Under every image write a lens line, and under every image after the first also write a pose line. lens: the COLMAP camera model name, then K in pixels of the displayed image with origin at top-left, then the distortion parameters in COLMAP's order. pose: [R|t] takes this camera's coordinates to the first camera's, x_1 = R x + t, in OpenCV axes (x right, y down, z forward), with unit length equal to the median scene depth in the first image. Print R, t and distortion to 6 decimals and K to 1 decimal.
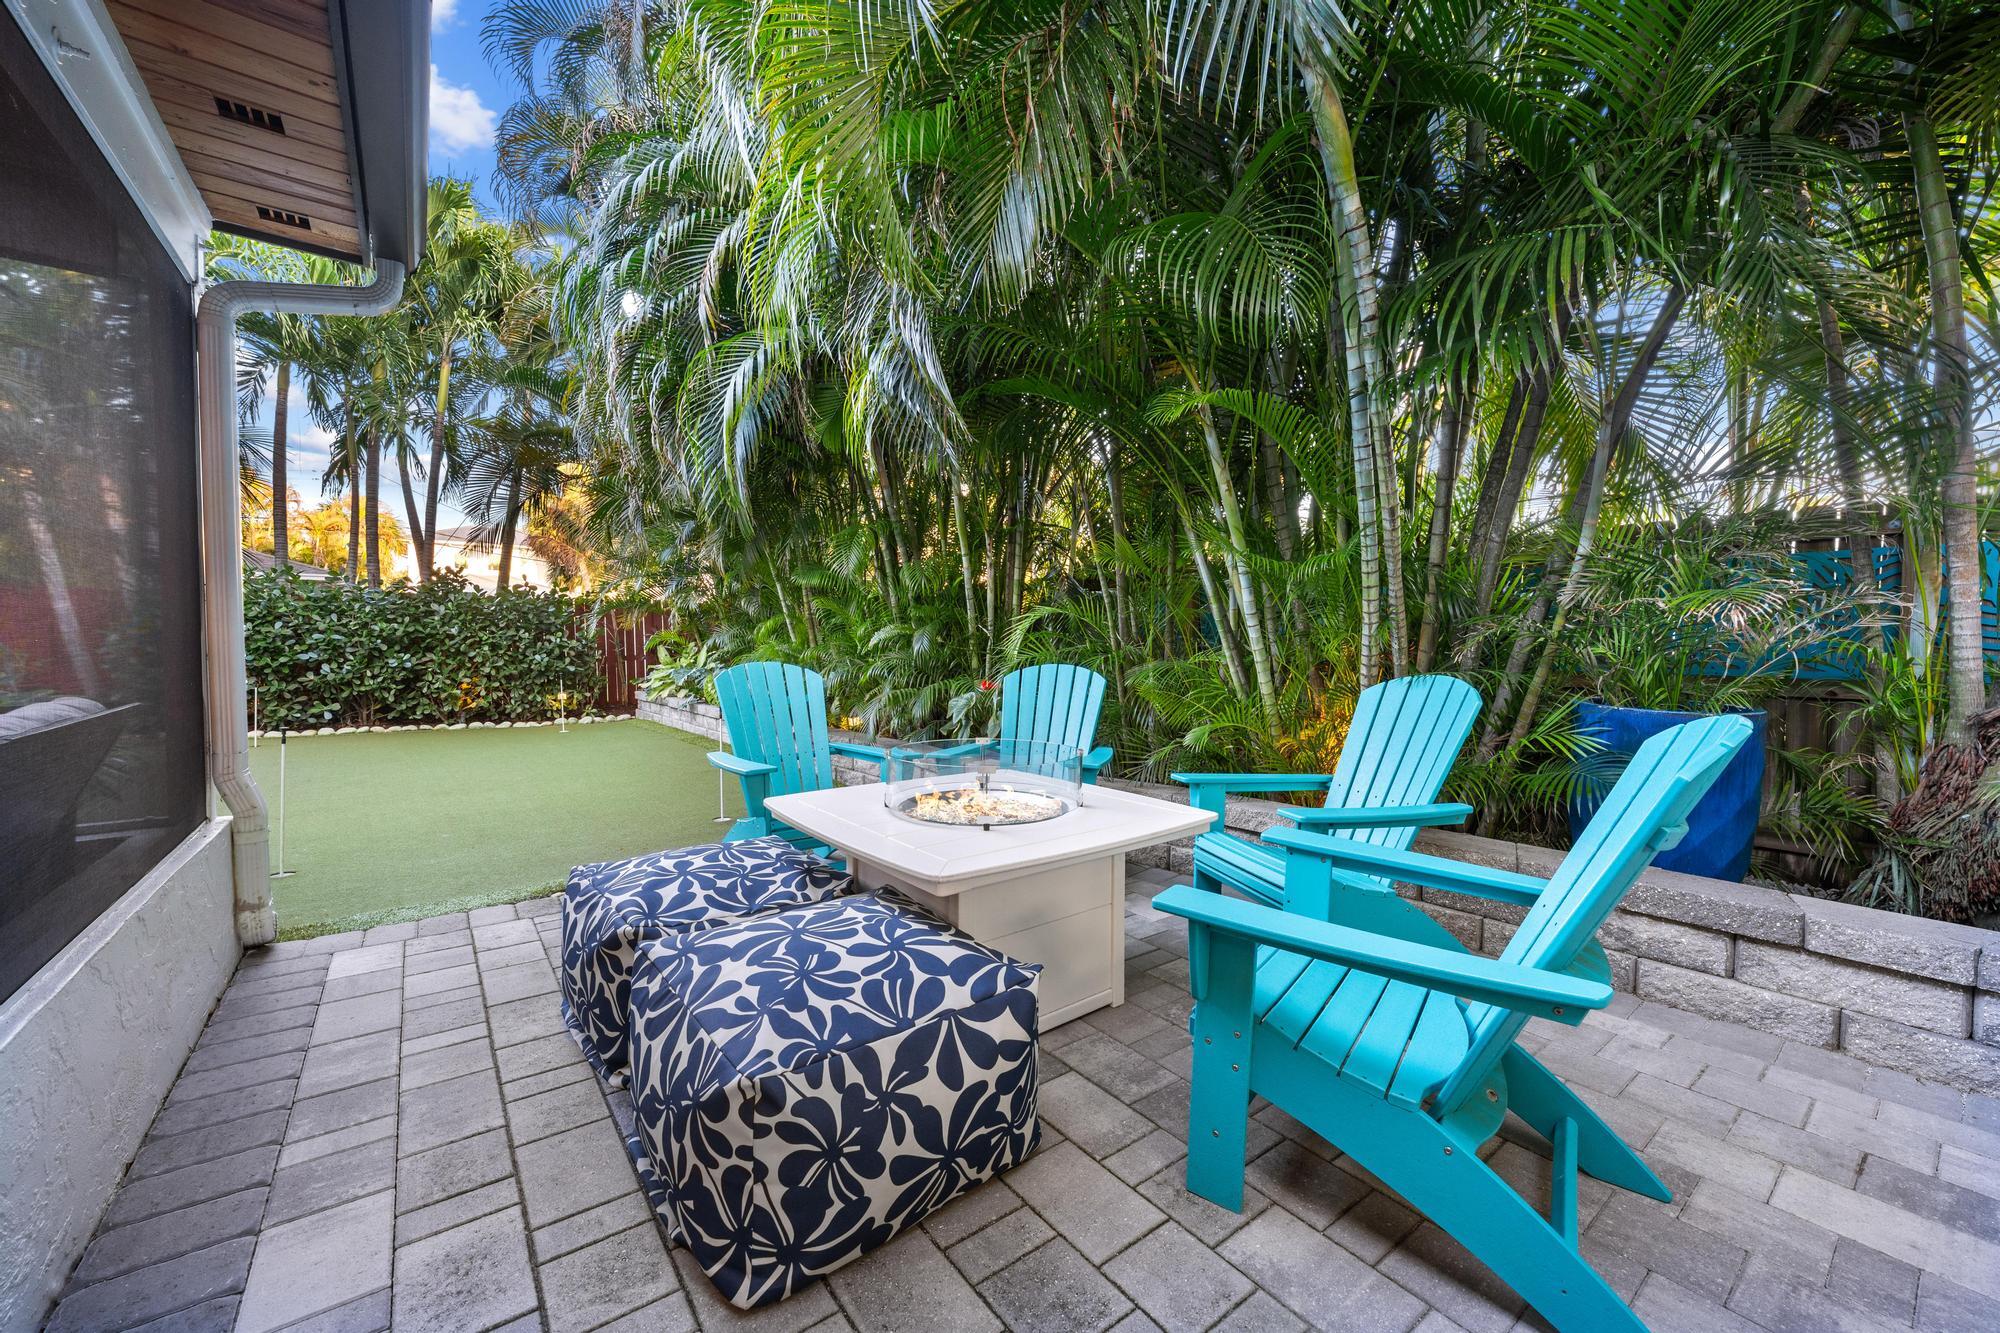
lens RADIAL K [[773.8, 0, 1006.2], [0, 773.8, 668.5], [0, 0, 1]] dist [0.000560, -0.000626]
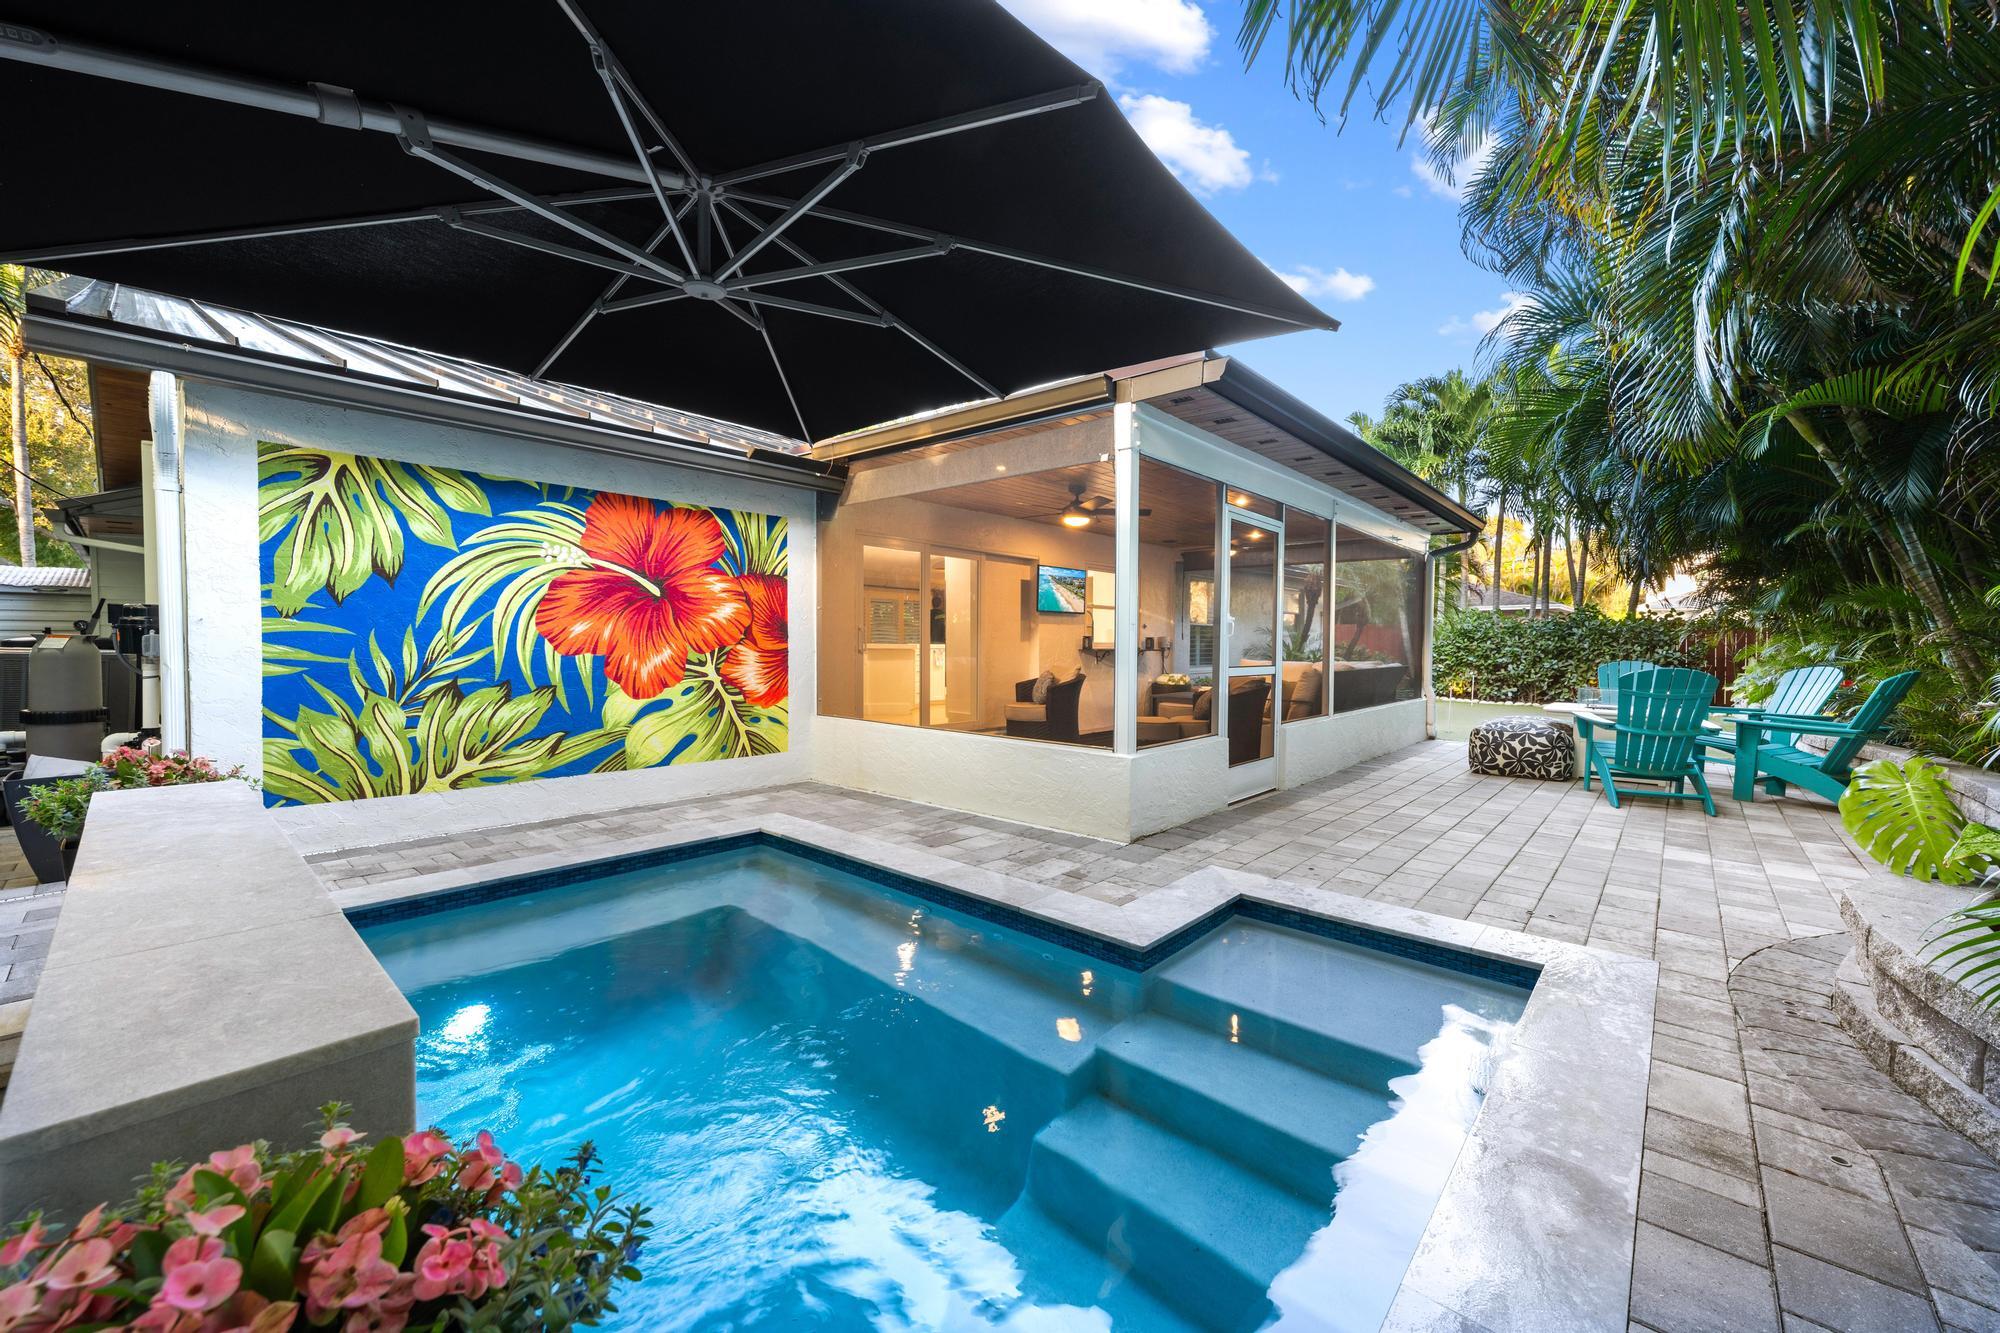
lens RADIAL K [[773.8, 0, 1013.8], [0, 773.8, 658.5], [0, 0, 1]] dist [0.000560, -0.000626]
pose [[0.207332, 0.015426, -0.978149, 0.591636], [-0.045843, 0.998930, 0.006037, 0.020769], [0.977196, 0.043590, 0.207817, -0.456374]]
